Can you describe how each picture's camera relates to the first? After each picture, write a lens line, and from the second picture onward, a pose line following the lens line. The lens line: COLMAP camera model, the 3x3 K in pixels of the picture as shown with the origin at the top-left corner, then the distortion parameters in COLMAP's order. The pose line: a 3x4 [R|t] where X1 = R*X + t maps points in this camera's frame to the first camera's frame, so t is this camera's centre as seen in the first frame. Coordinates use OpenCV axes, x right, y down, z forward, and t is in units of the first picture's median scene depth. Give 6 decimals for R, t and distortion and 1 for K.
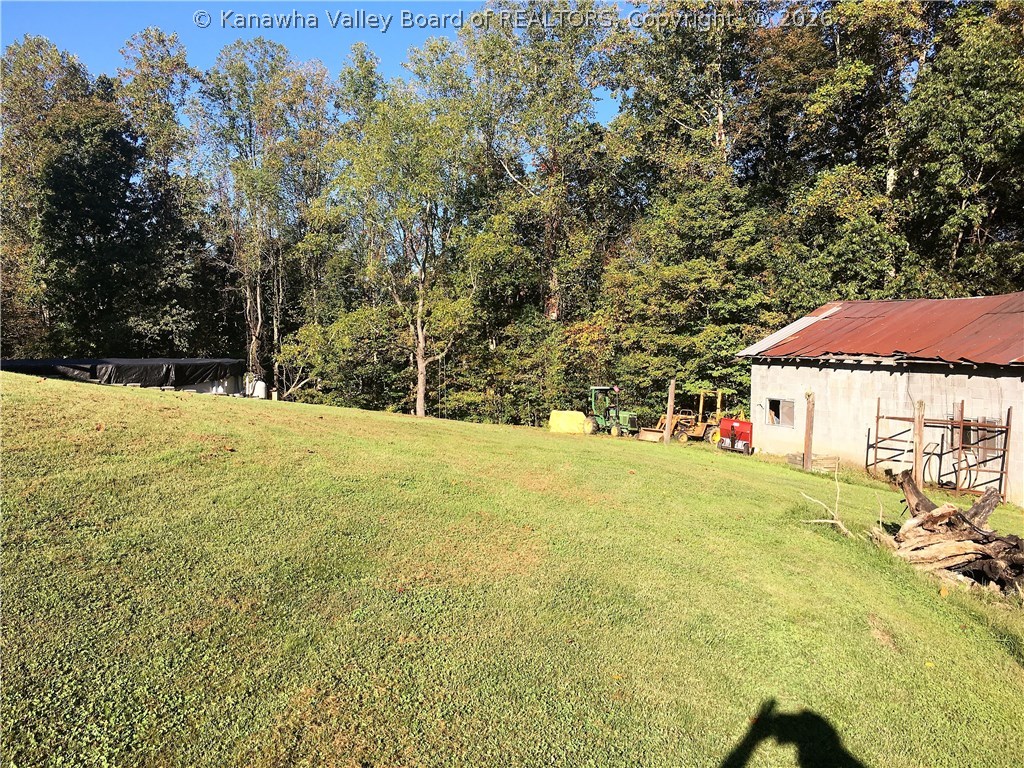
lens RADIAL K [[867.6, 0, 510.7], [0, 867.6, 381.8], [0, 0, 1]] dist [0.052472, -0.013002]
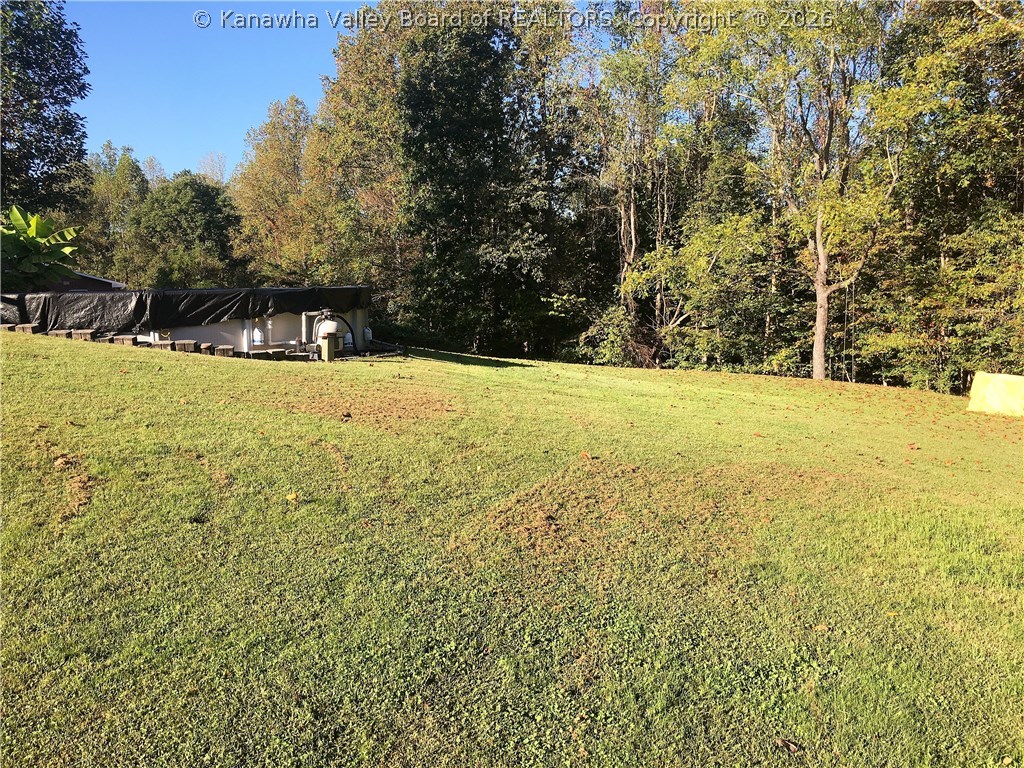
lens RADIAL K [[867.6, 0, 514.6], [0, 867.6, 390.9], [0, 0, 1]] dist [0.052472, -0.013002]
pose [[0.851099, 0.050447, -0.522576, 0.066508], [-0.004995, 0.996106, 0.088024, -0.002654], [0.524982, -0.072307, 0.848036, 0.239645]]
